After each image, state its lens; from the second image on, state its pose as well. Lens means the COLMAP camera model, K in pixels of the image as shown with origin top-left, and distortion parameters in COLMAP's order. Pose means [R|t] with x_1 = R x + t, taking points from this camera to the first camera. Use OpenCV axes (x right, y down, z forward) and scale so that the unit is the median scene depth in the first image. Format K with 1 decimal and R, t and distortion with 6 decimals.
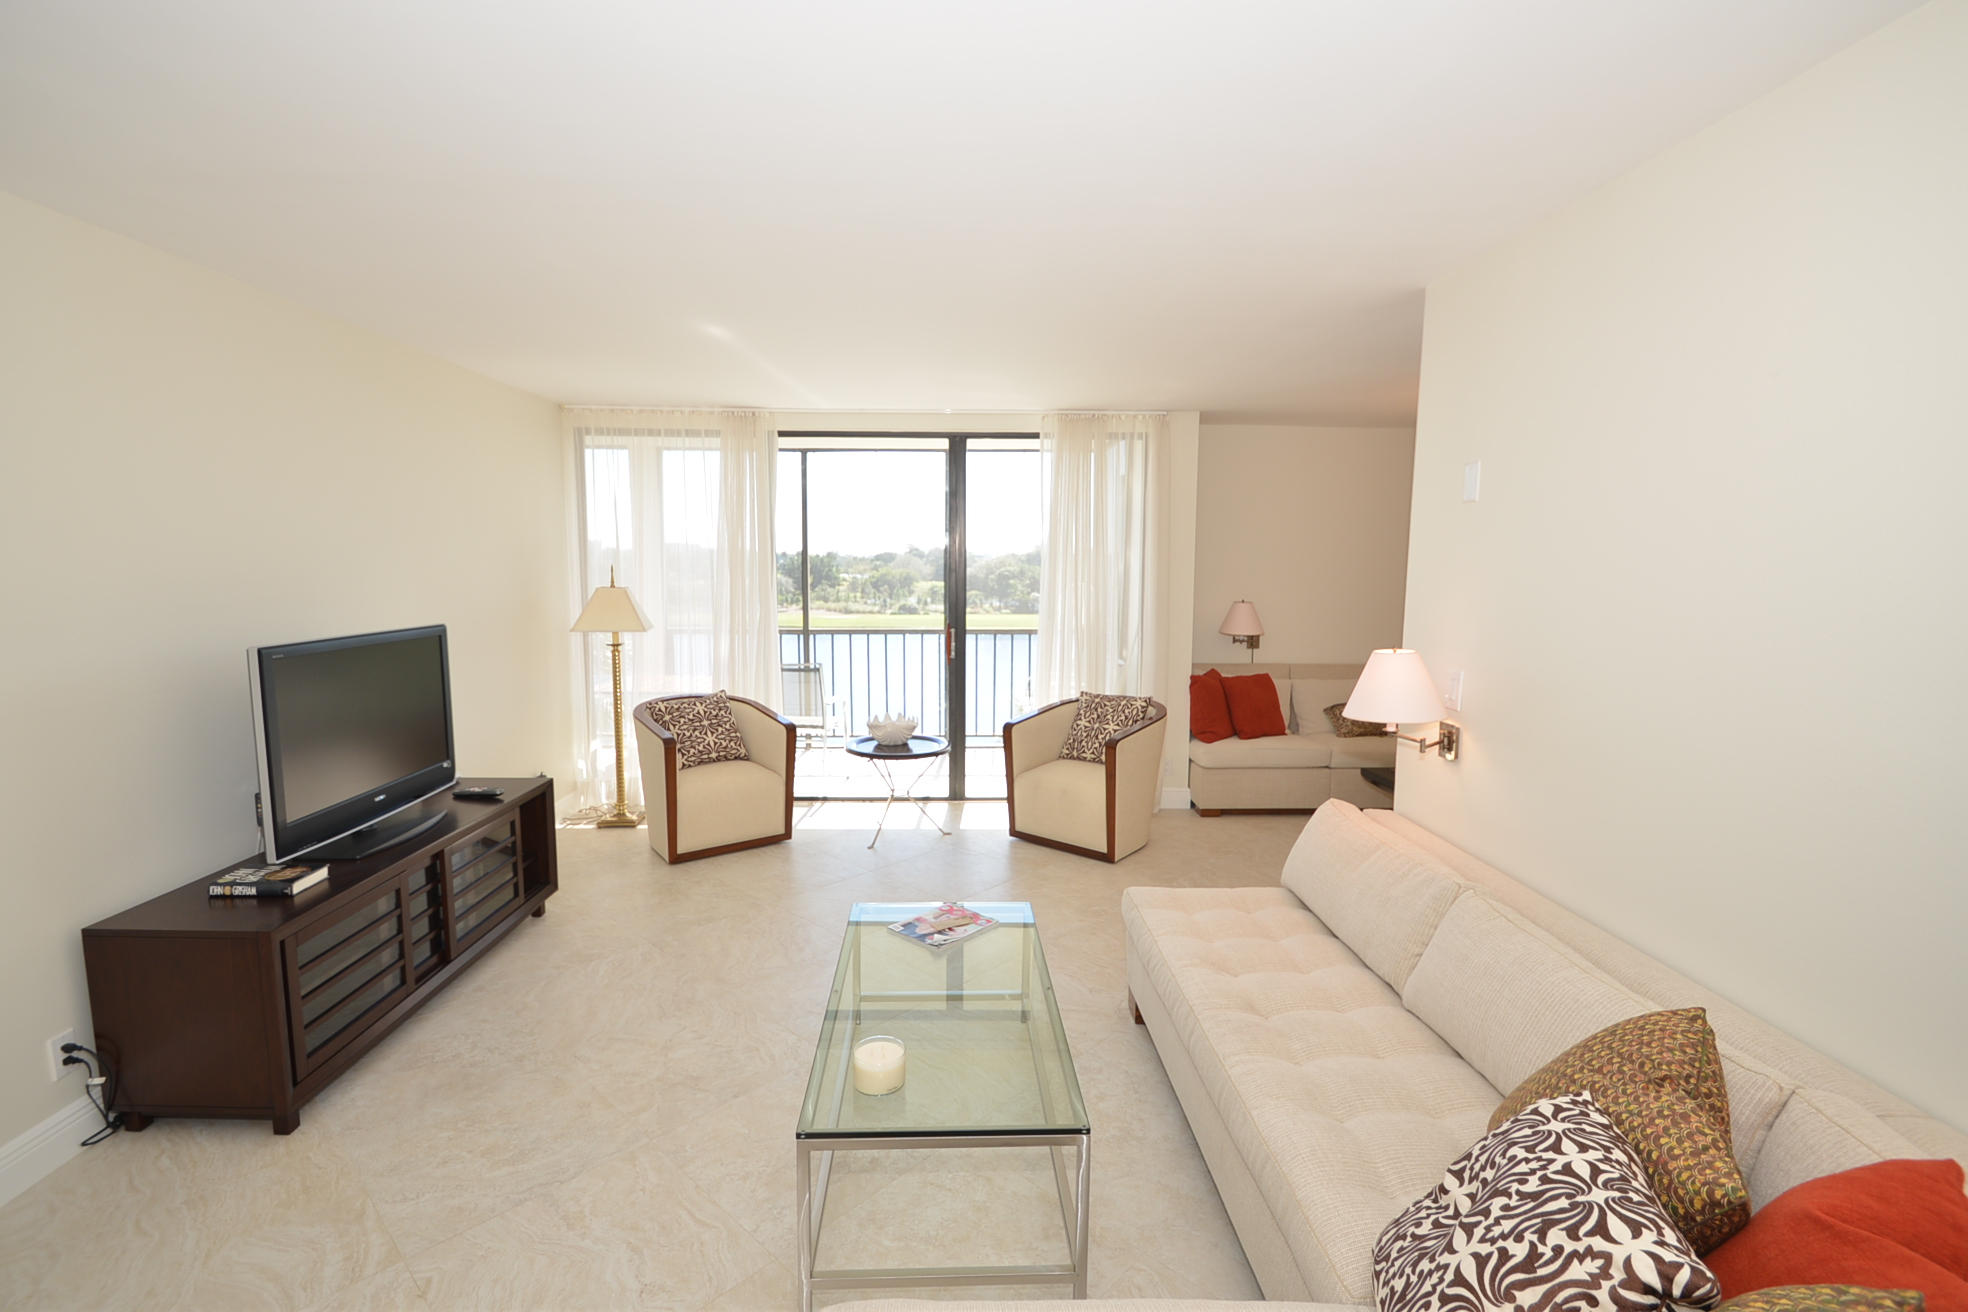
lens RADIAL K [[878.1, 0, 968.7], [0, 878.1, 661.9], [0, 0, 1]] dist [0.012846, -0.020047]
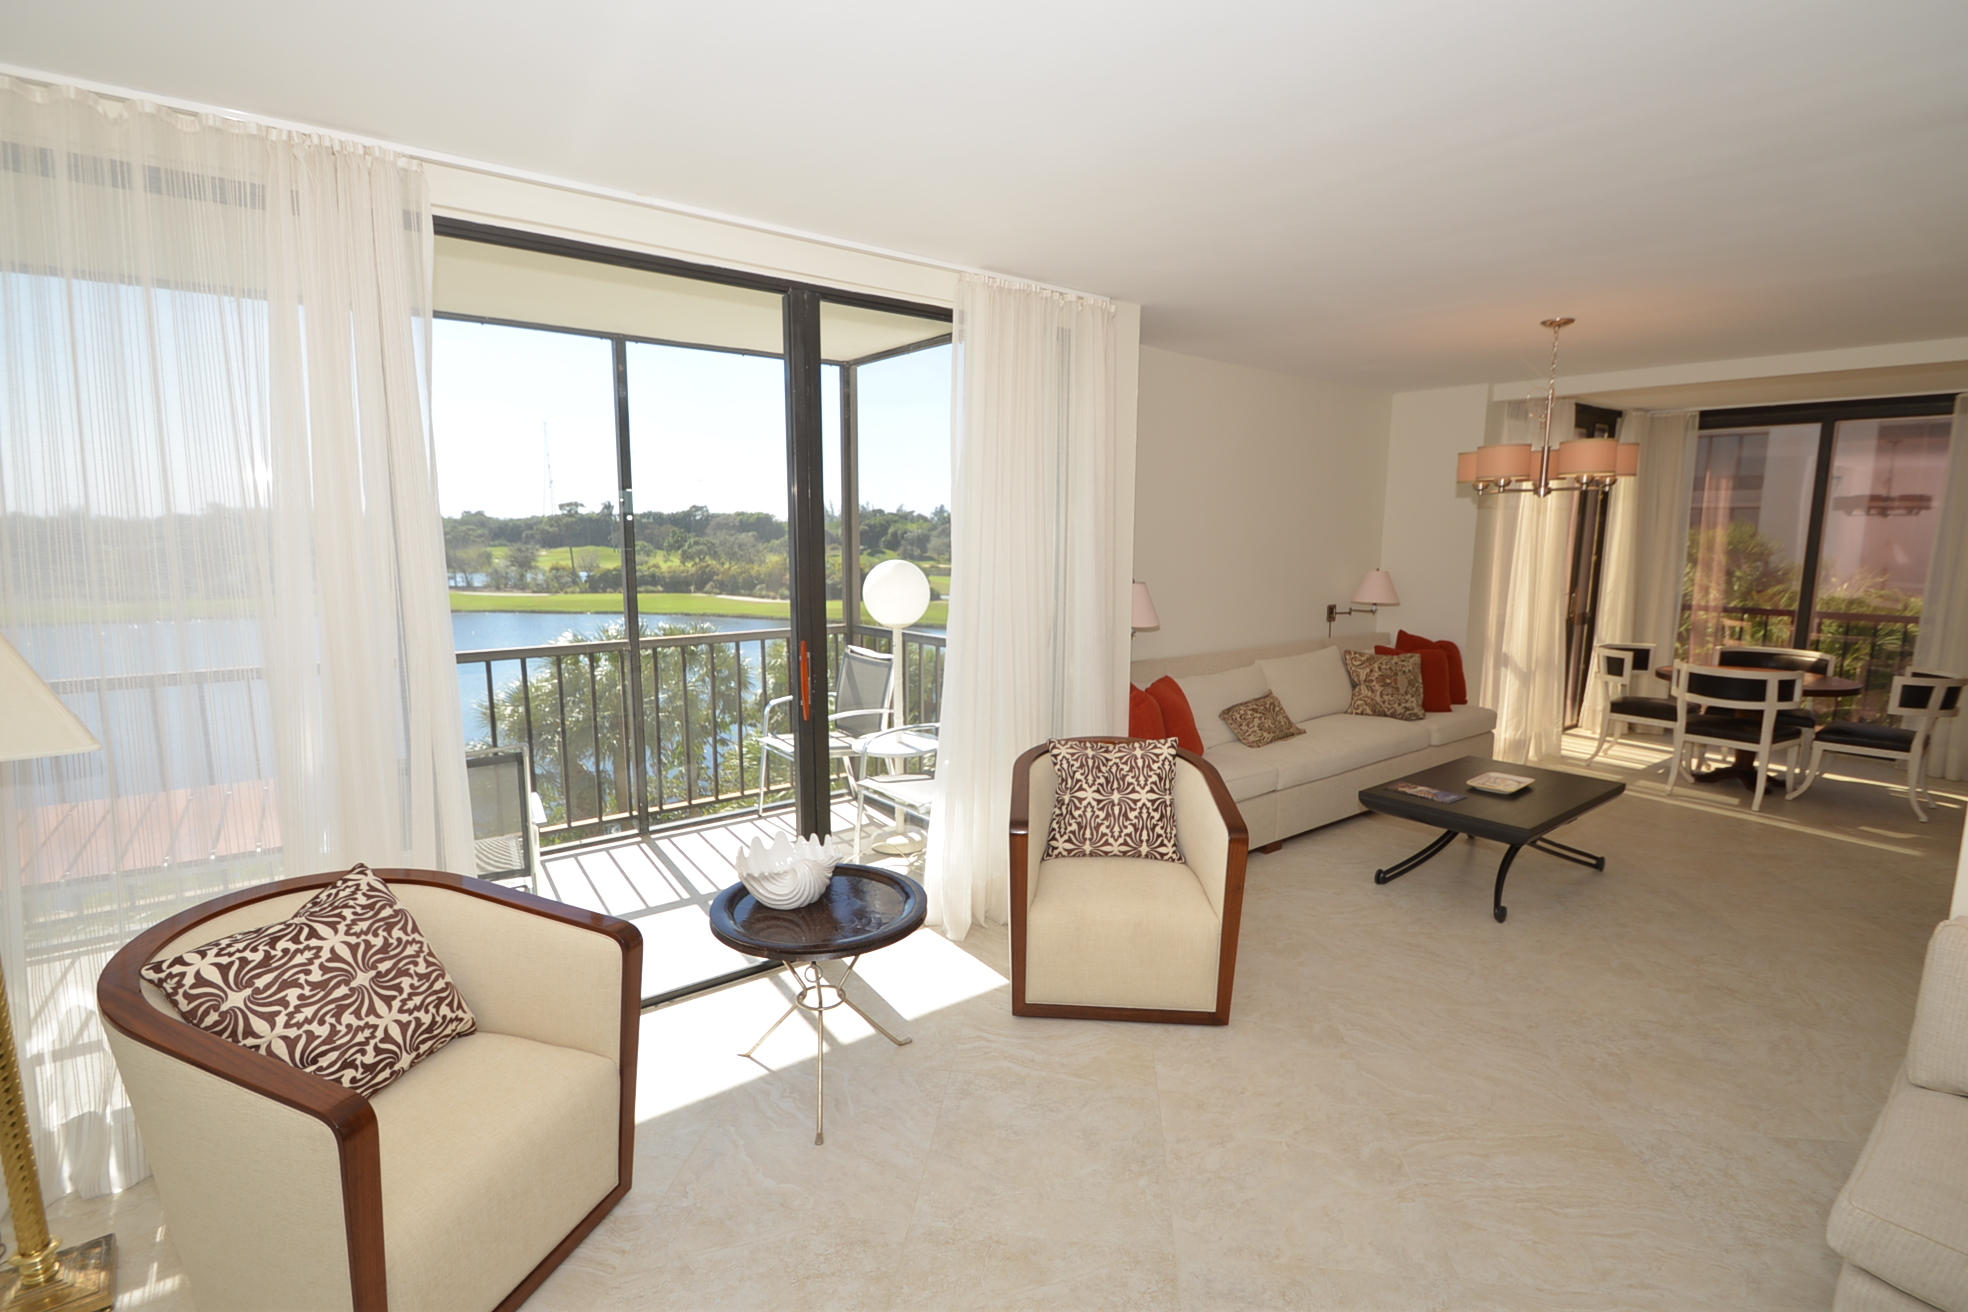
lens RADIAL K [[872.2, 0, 987.4], [0, 872.2, 663.1], [0, 0, 1]] dist [0.014505, -0.020543]
pose [[0.816438, -0.086672, 0.570891, -0.279746], [0.064079, 0.996164, 0.059597, -0.066428], [-0.573866, -0.012075, 0.818860, 0.551100]]
